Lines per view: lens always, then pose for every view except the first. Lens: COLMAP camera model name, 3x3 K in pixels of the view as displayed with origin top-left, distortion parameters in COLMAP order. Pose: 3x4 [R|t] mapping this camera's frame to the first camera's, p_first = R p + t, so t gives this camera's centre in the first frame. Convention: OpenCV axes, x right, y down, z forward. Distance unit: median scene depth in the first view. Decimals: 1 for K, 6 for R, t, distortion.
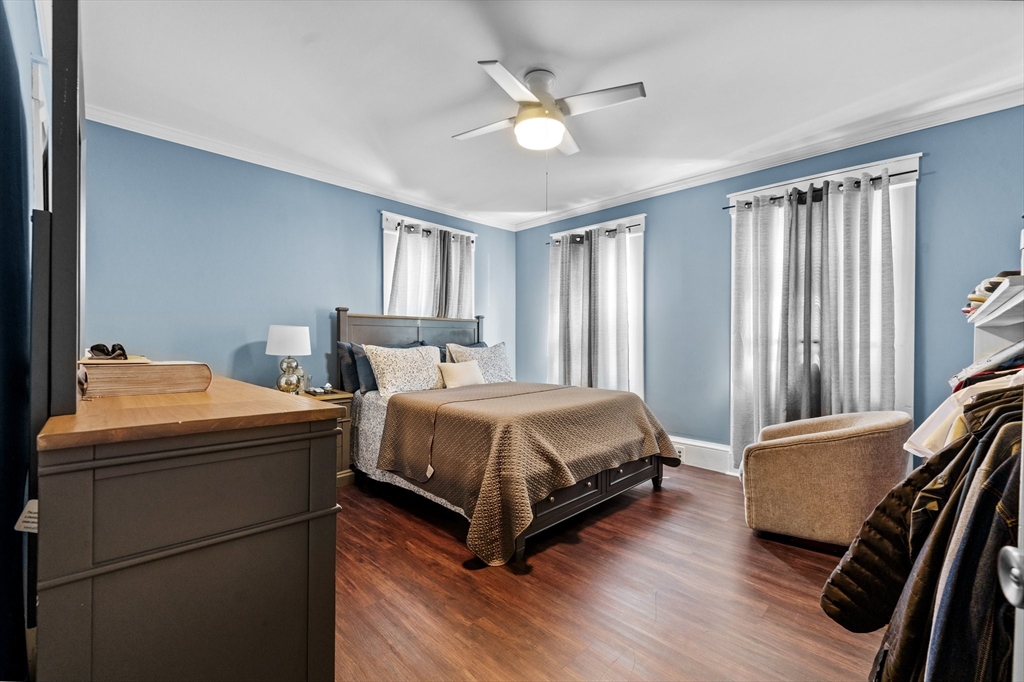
lens RADIAL K [[433.2, 0, 512.0], [0, 433.2, 341.0], [0, 0, 1]] dist [-0.000467, -0.000025]
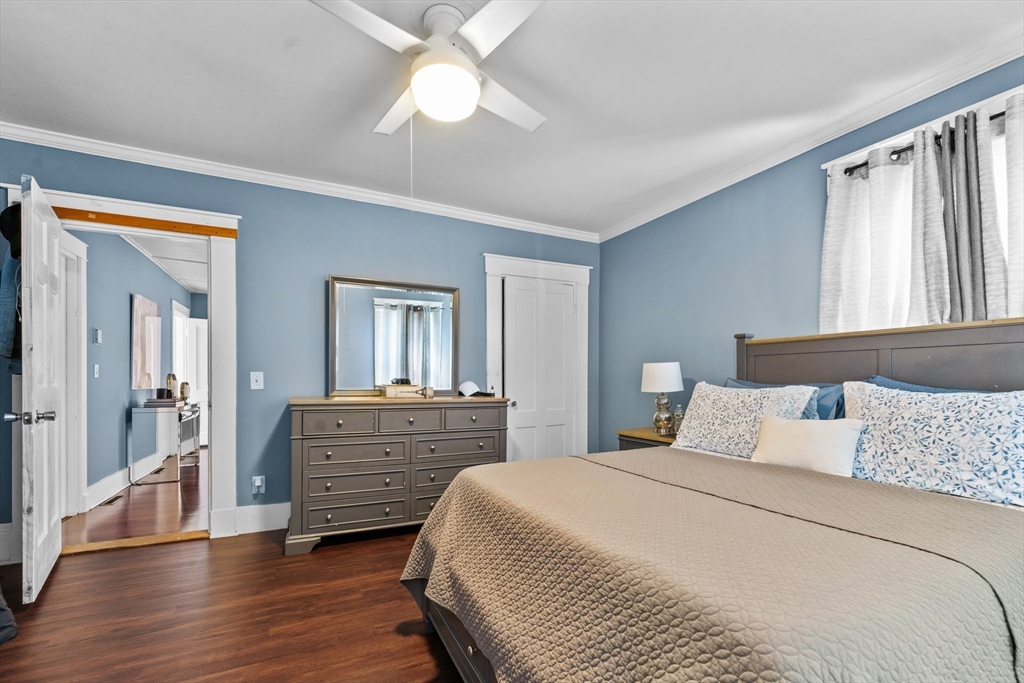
lens RADIAL K [[439.9, 0, 511.0], [0, 439.9, 372.5], [0, 0, 1]] dist [0.001125, 0.000047]
pose [[-0.312355, -0.010493, -0.949908, 0.568811], [0.004425, 0.999912, -0.012500, -0.000338], [0.949955, -0.008108, -0.312281, 1.017395]]
